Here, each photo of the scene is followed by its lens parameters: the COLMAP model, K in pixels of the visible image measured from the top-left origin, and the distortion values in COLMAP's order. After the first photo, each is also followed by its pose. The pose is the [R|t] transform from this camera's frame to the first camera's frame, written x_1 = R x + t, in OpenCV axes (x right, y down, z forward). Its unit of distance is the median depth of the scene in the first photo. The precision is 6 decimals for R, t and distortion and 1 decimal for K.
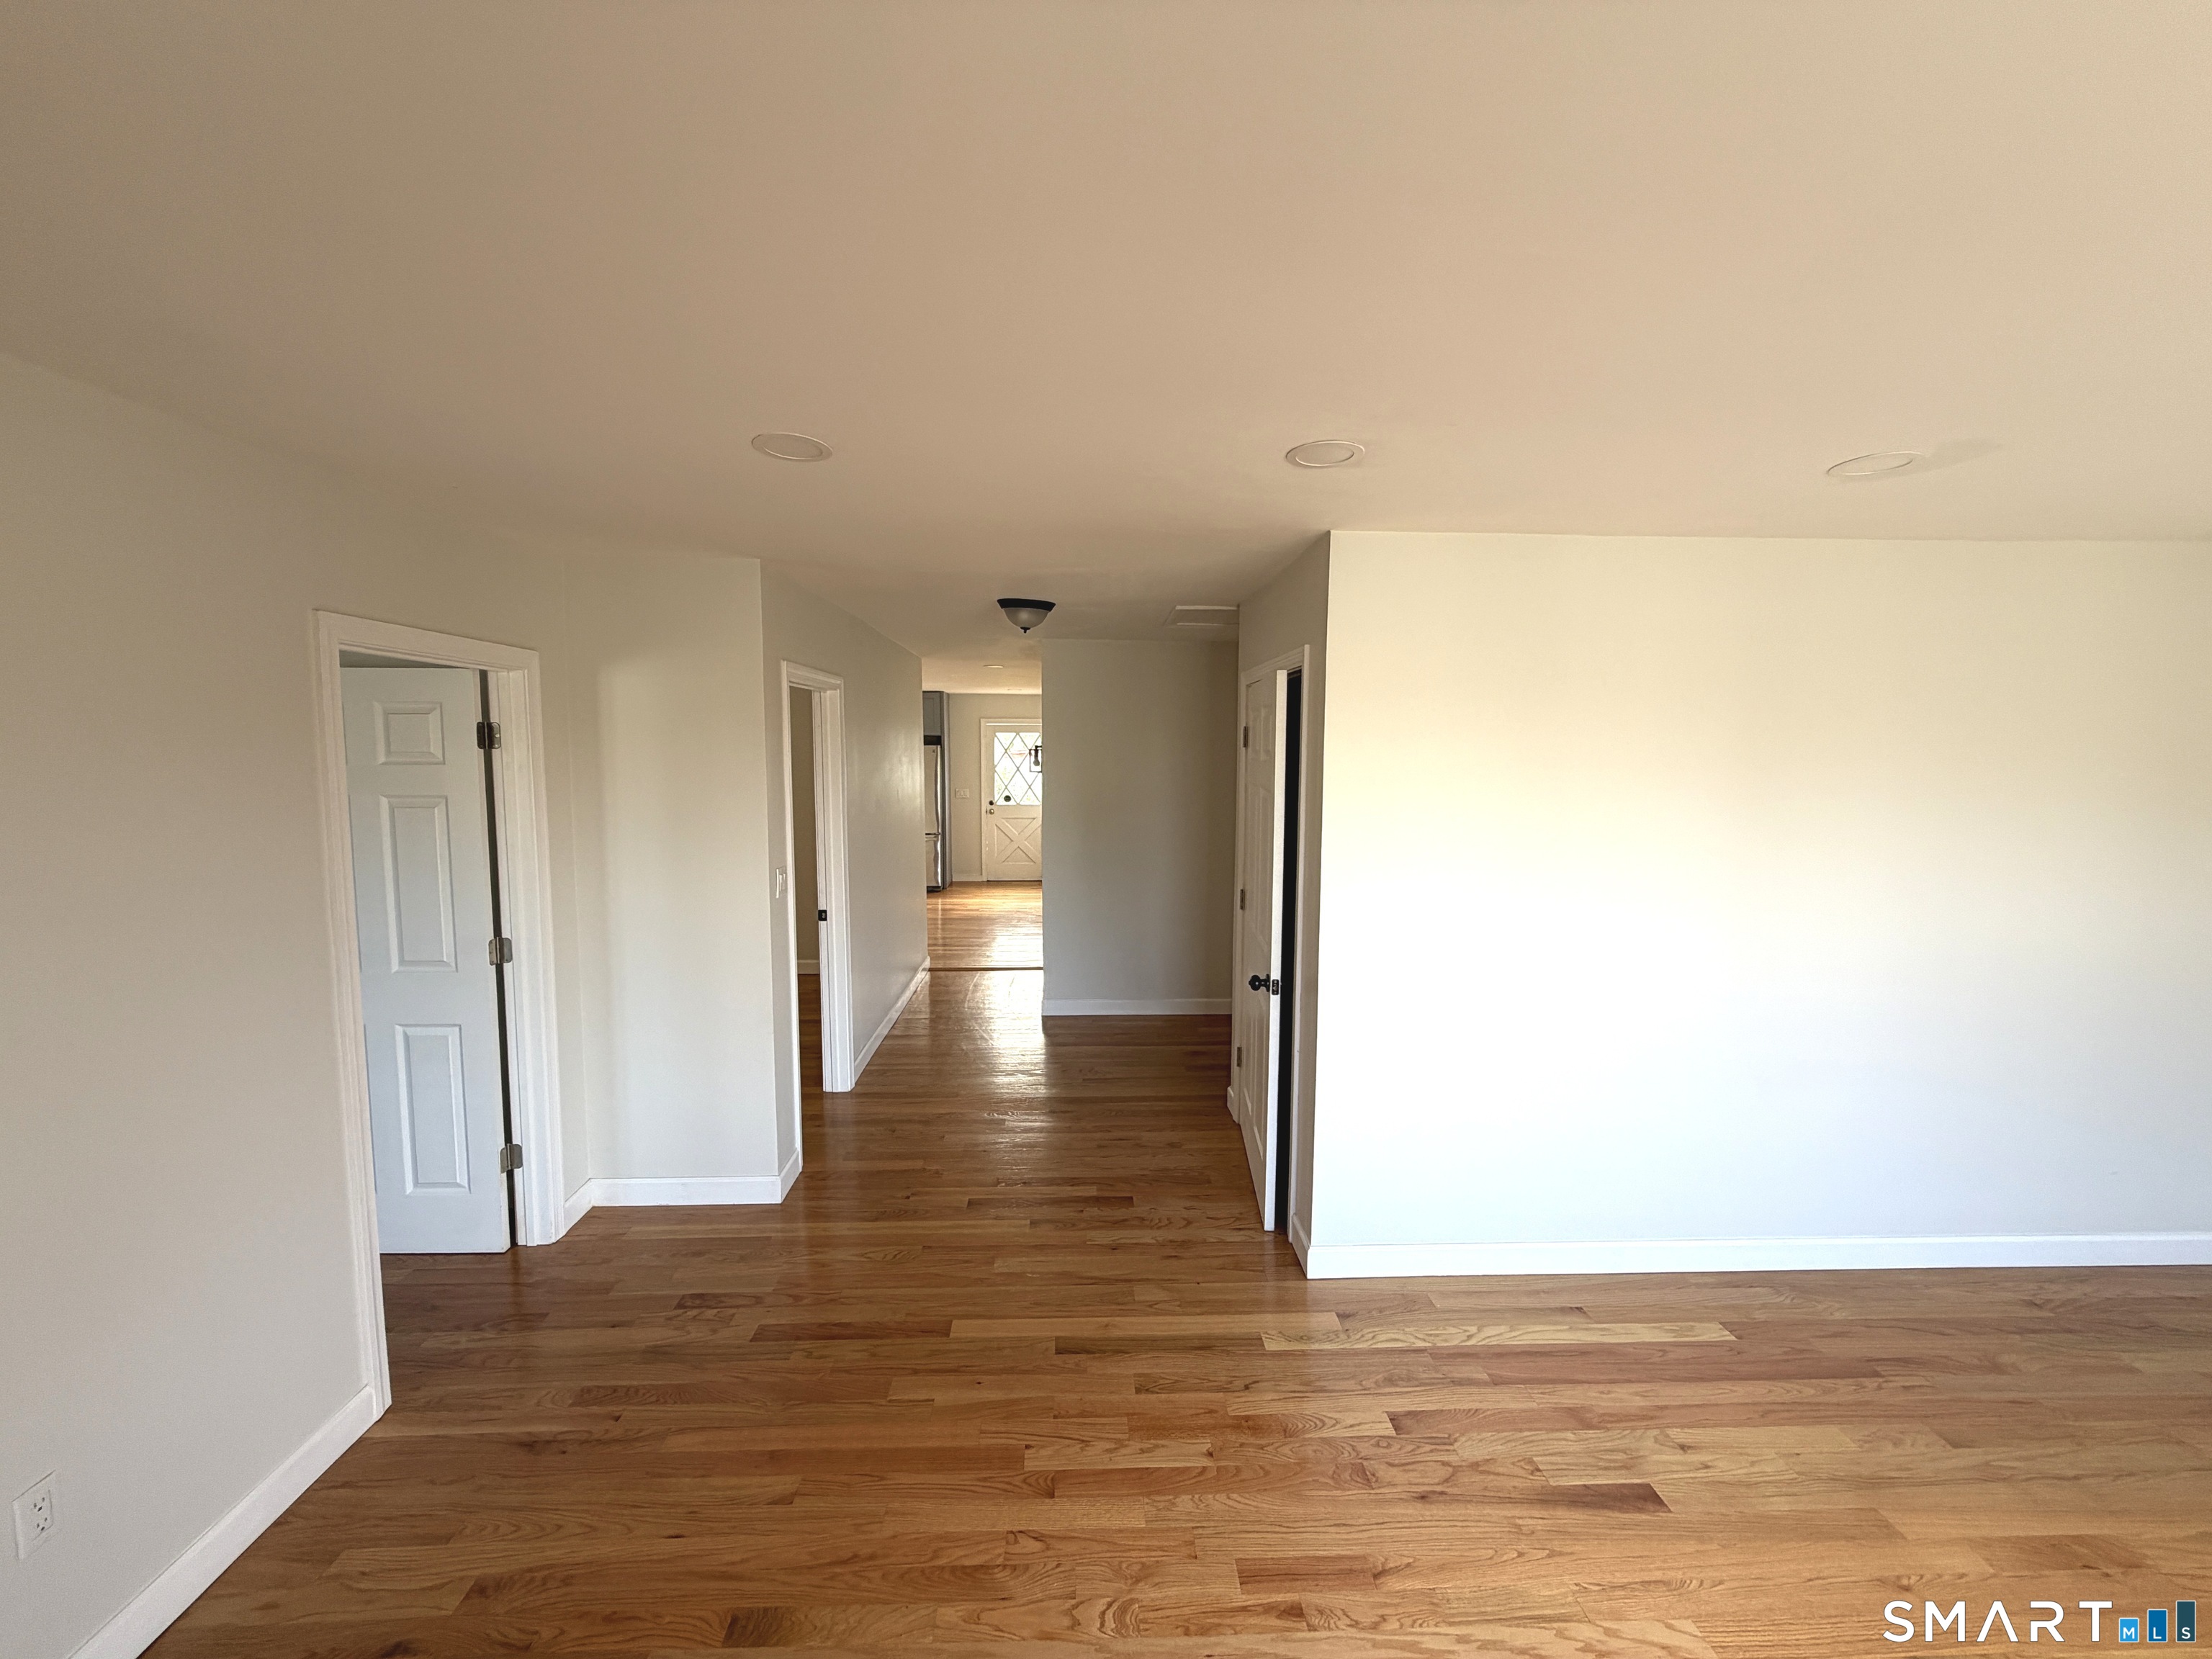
lens RADIAL K [[882.0, 0, 1100.9], [0, 882.0, 827.0], [0, 0, 1]] dist [-0.002542, 0.000515]
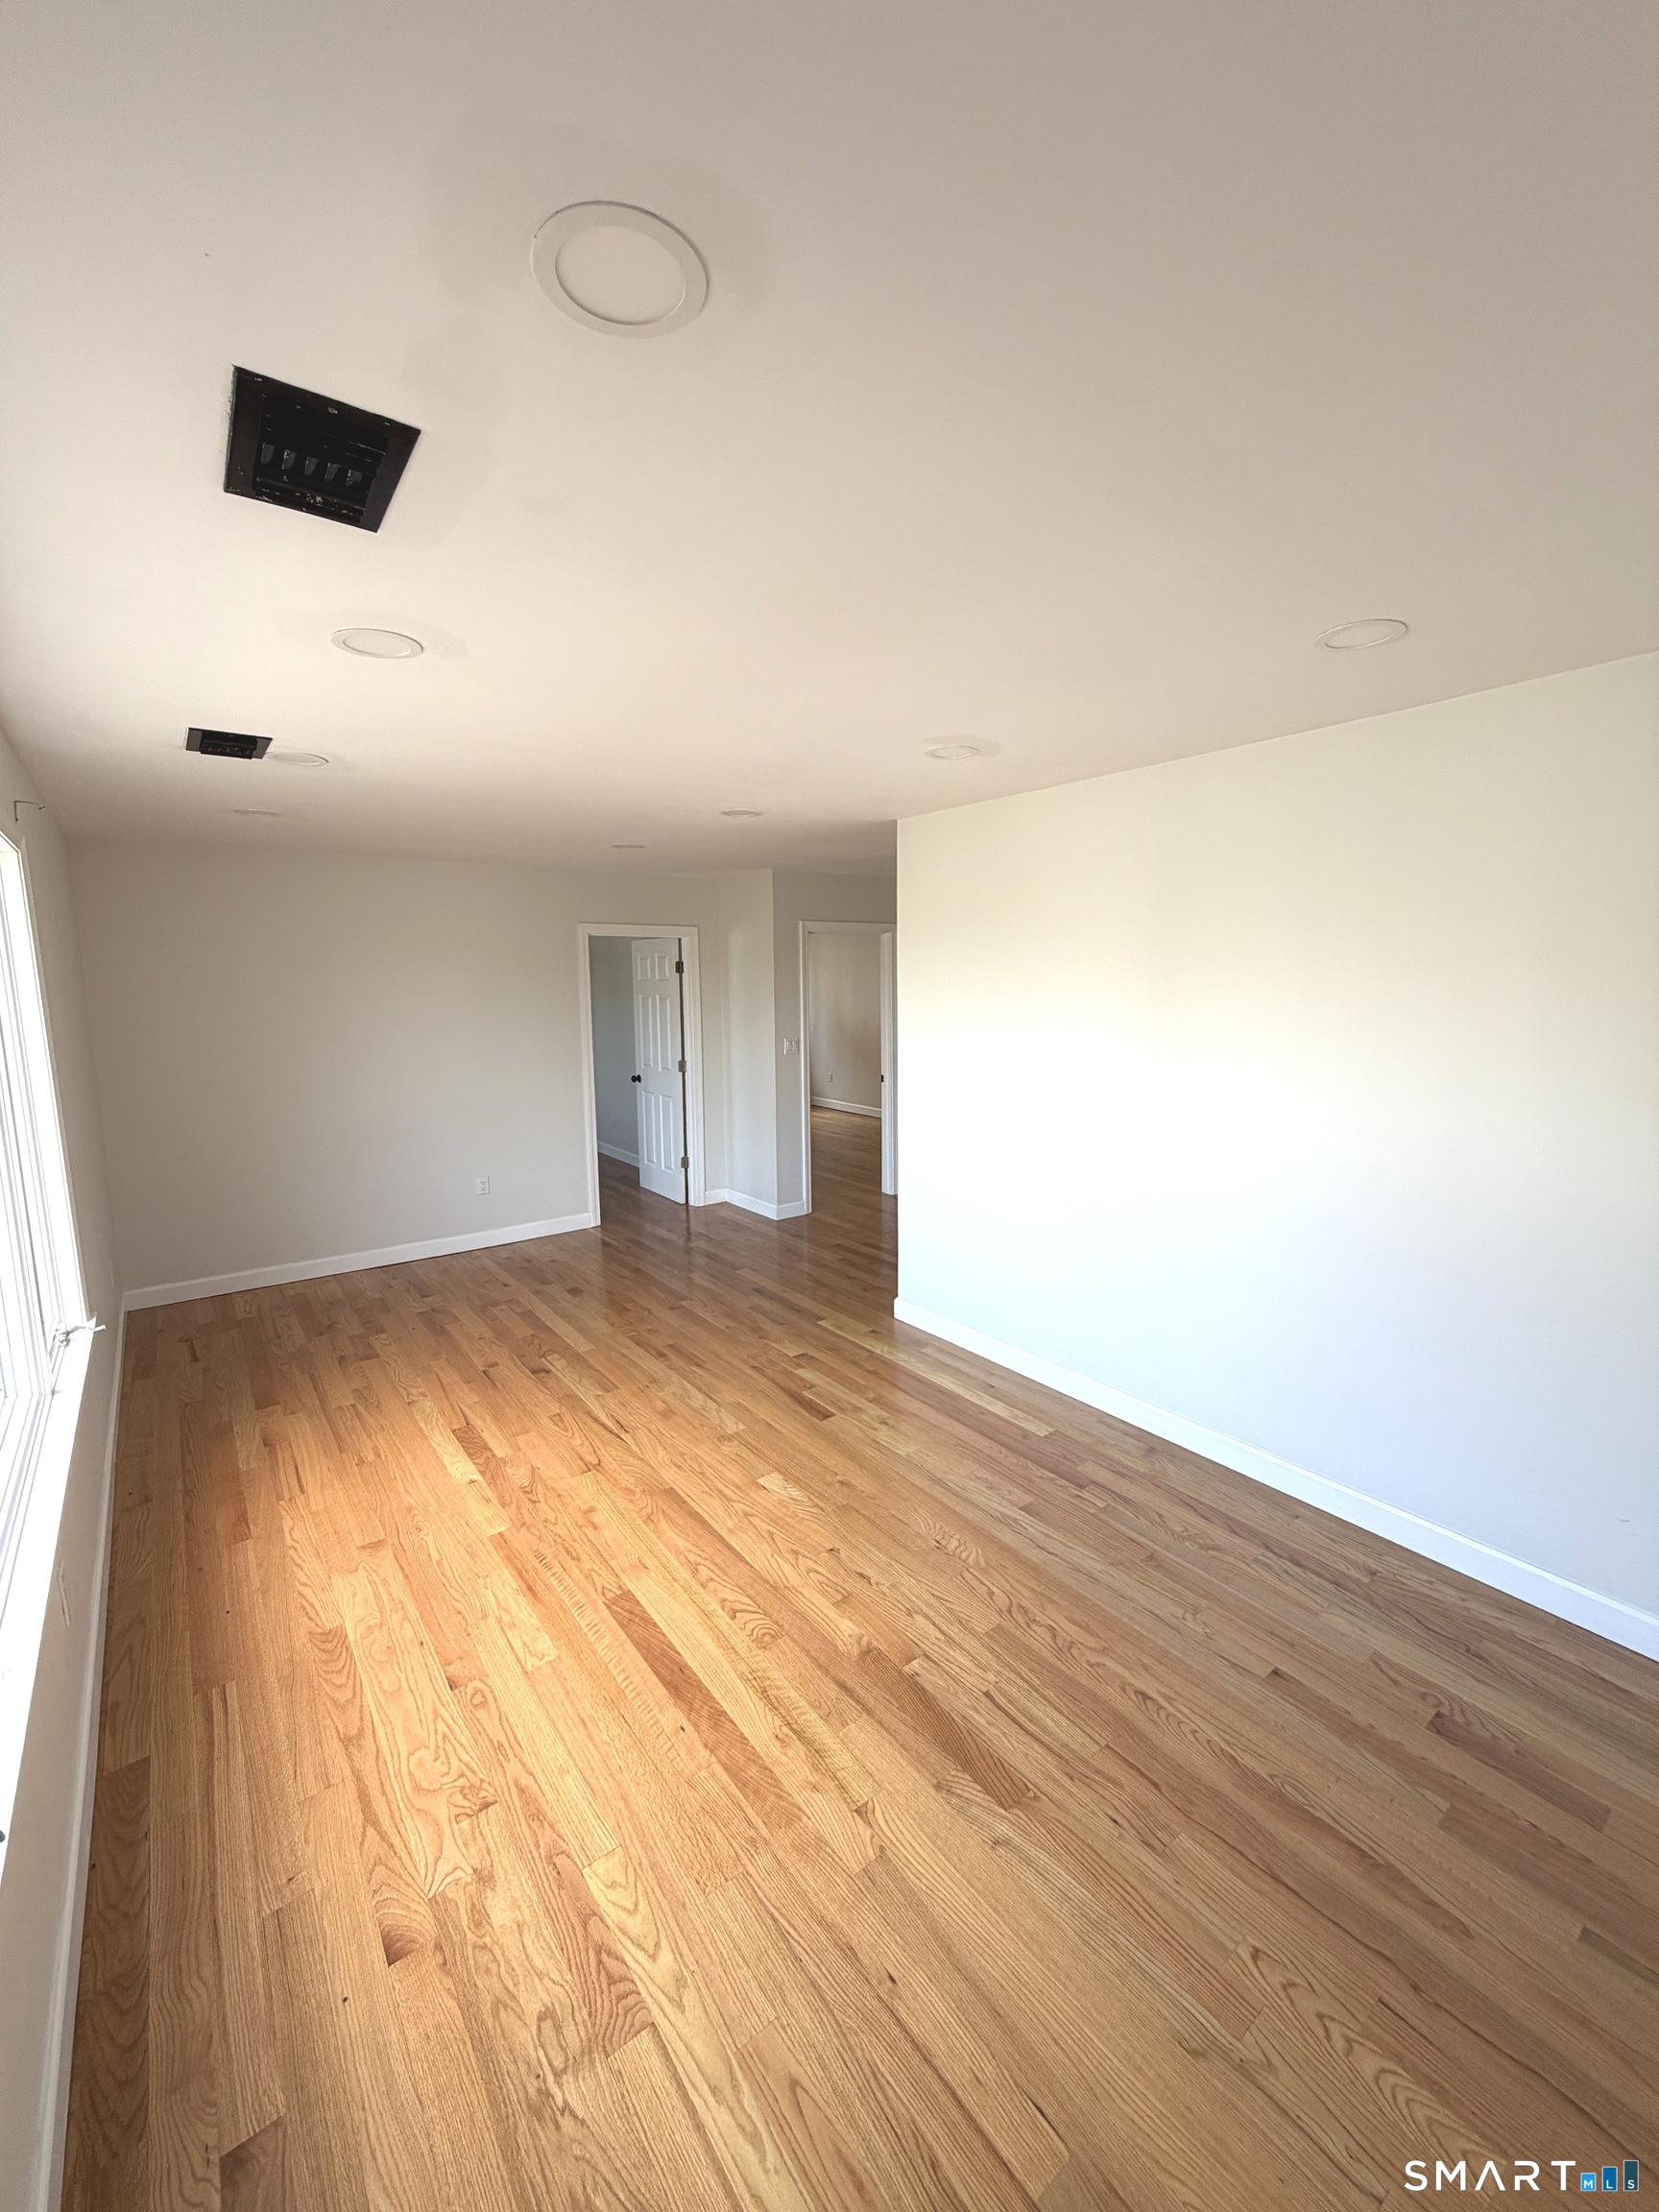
lens RADIAL K [[882.0, 0, 833.7], [0, 882.0, 1109.8], [0, 0, 1]] dist [-0.002542, 0.000515]
pose [[0.579884, 0.111584, -0.807022, 1.653233], [-0.061613, 0.993746, 0.093129, 0.026283], [0.812366, -0.004281, 0.583132, 0.036423]]
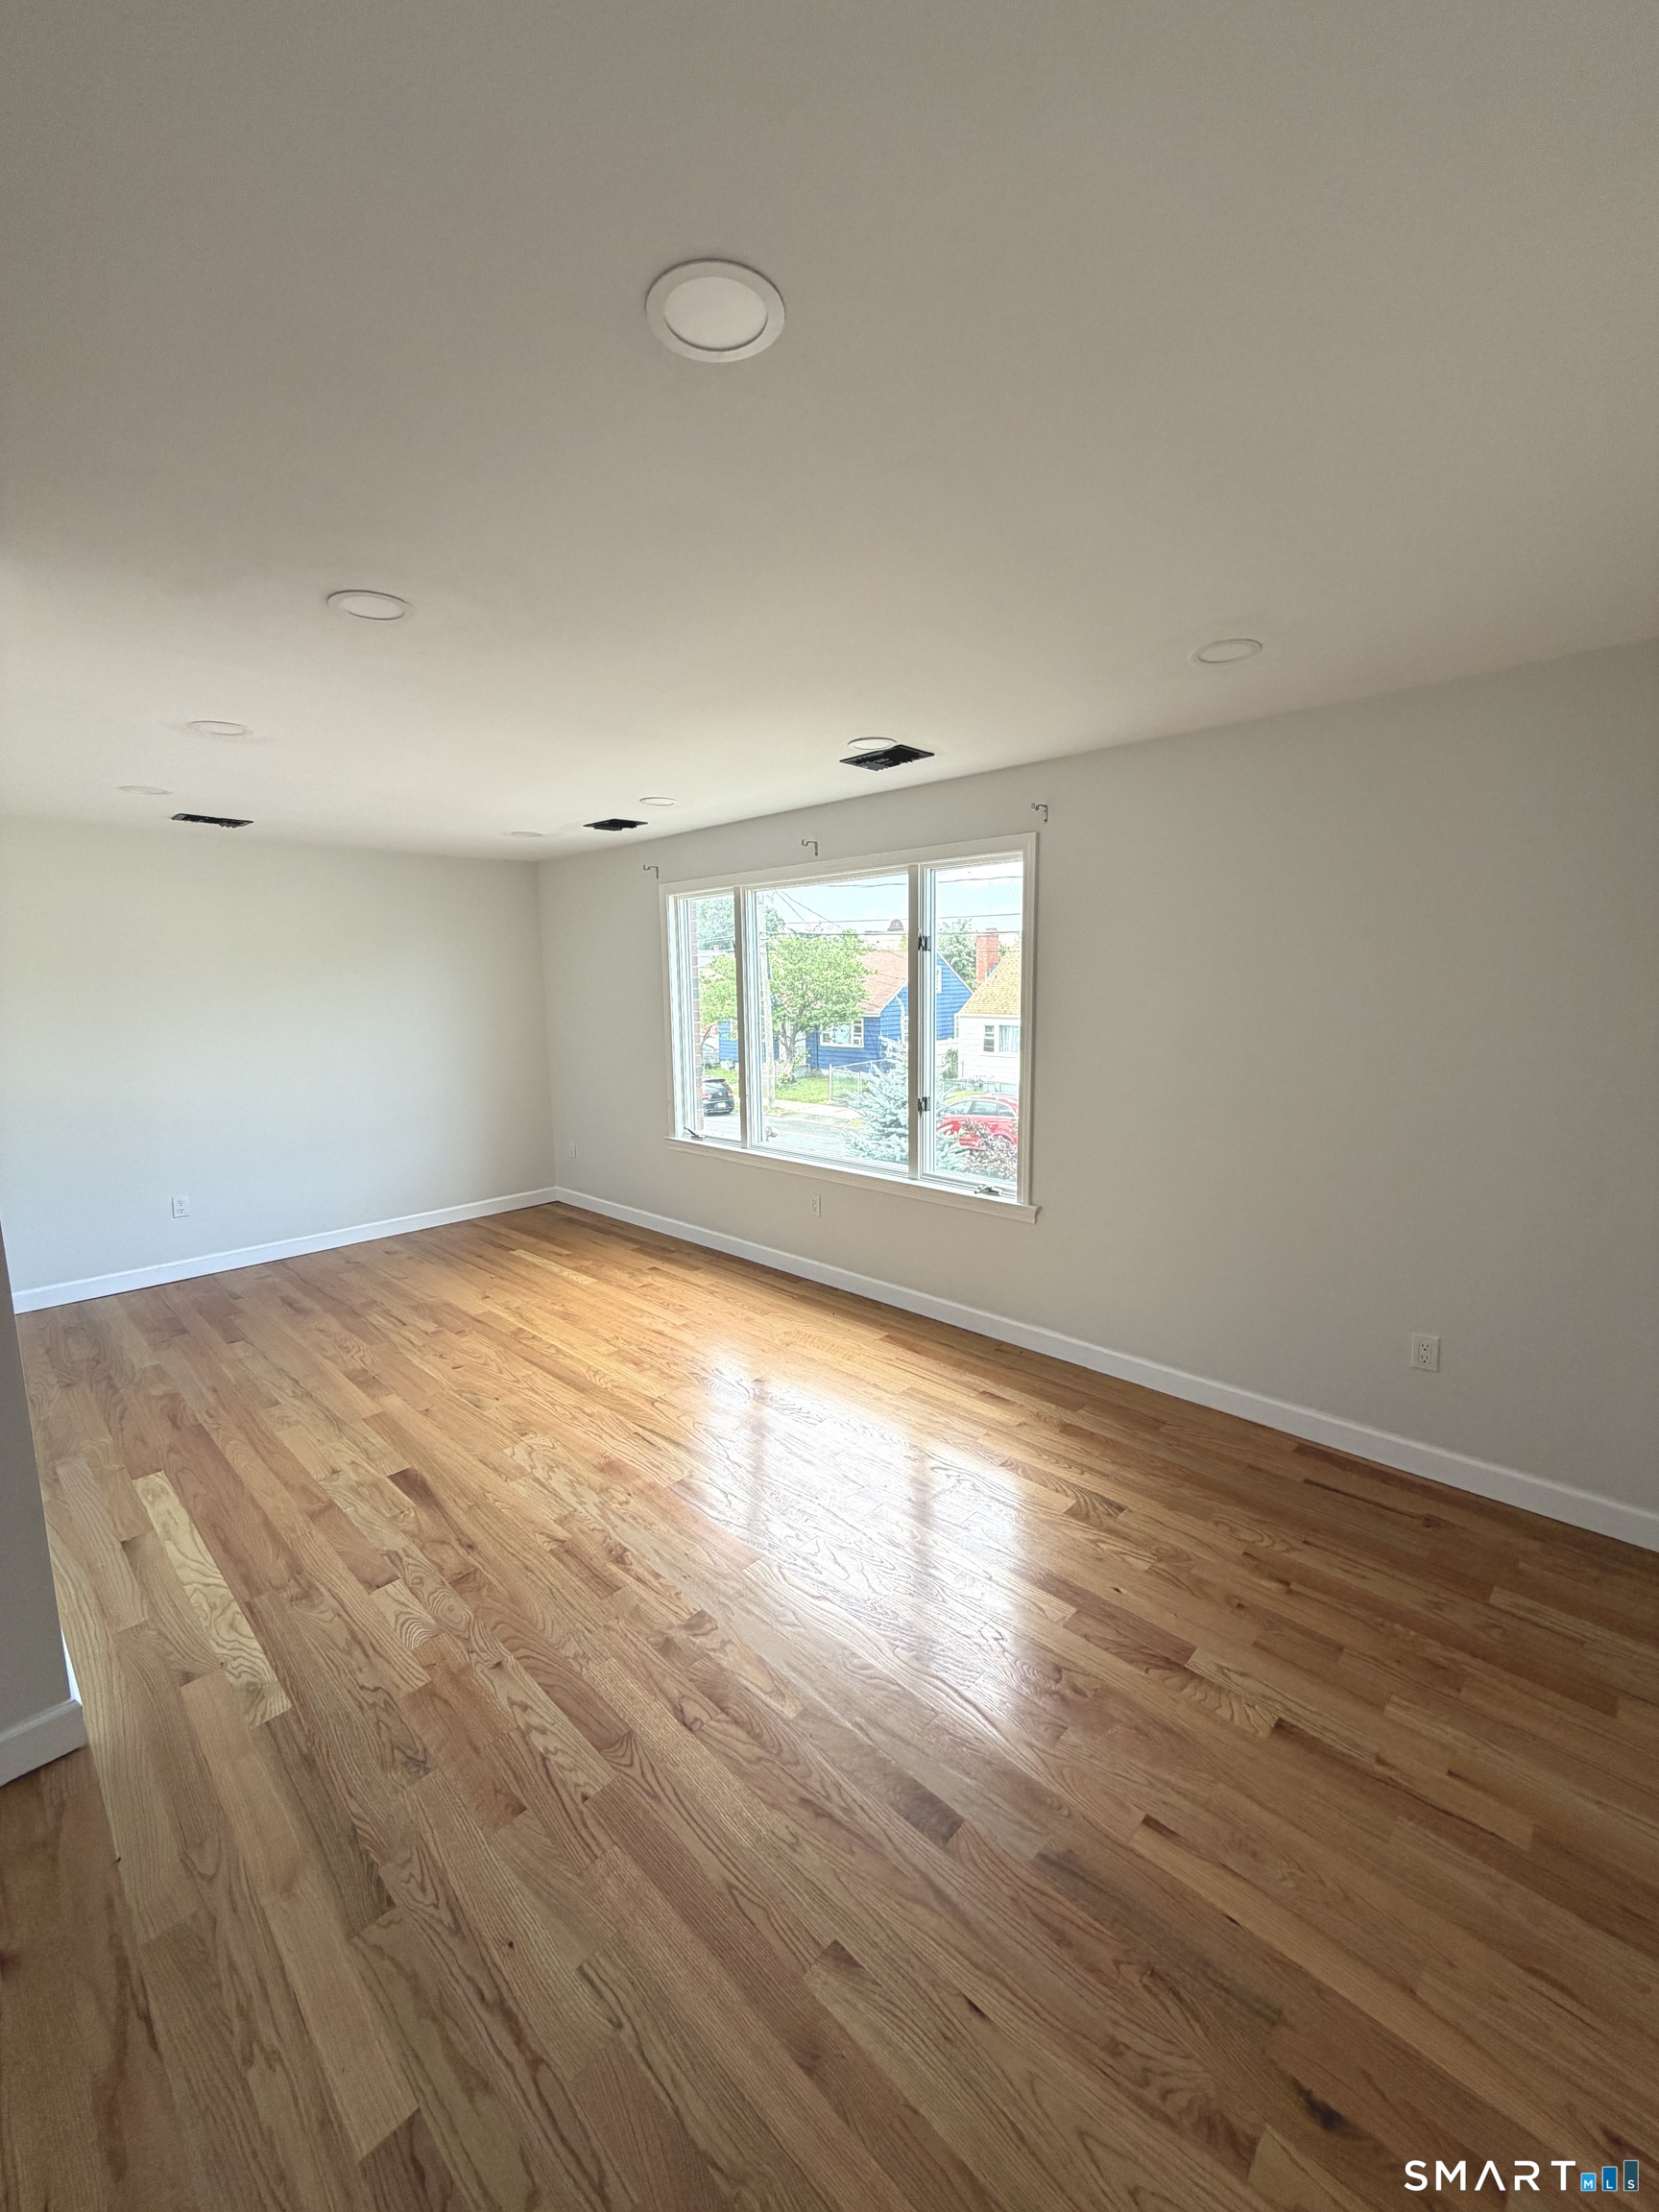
lens RADIAL K [[882.0, 0, 830.9], [0, 882.0, 1100.2], [0, 0, 1]] dist [-0.002542, 0.000515]
pose [[-0.698868, -0.095827, 0.708802, -0.679992], [0.076901, 0.975173, 0.207663, -0.049546], [-0.711104, 0.199636, -0.674148, 1.155037]]
